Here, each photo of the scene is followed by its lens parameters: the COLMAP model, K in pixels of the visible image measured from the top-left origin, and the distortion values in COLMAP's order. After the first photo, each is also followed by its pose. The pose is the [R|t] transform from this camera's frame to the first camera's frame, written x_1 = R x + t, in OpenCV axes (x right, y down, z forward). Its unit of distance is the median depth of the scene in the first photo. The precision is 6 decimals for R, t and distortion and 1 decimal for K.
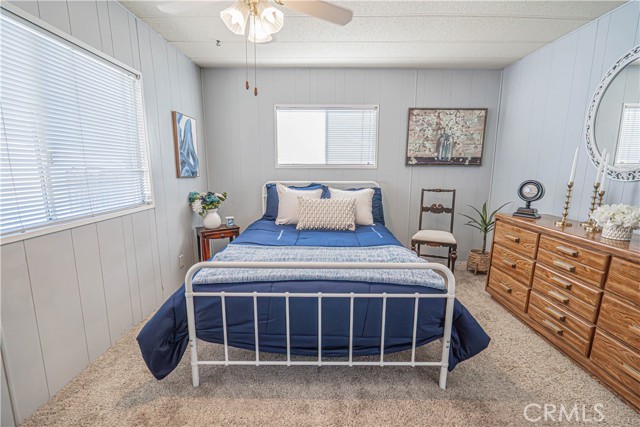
lens RADIAL K [[290.9, 0, 321.3], [0, 290.9, 213.1], [0, 0, 1]] dist [-0.000548, 0.000557]
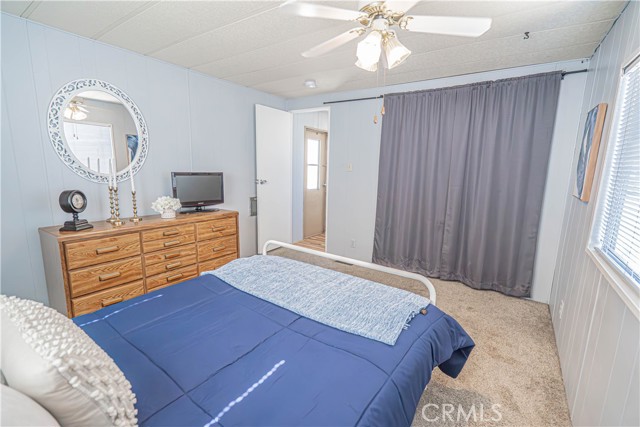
lens RADIAL K [[290.9, 0, 325.4], [0, 290.9, 214.9], [0, 0, 1]] dist [-0.000548, 0.000557]
pose [[-0.825336, -0.128657, 0.549789, -0.337302], [0.055700, 0.950395, 0.306019, -0.208370], [-0.561888, 0.283191, -0.777229, 0.980034]]
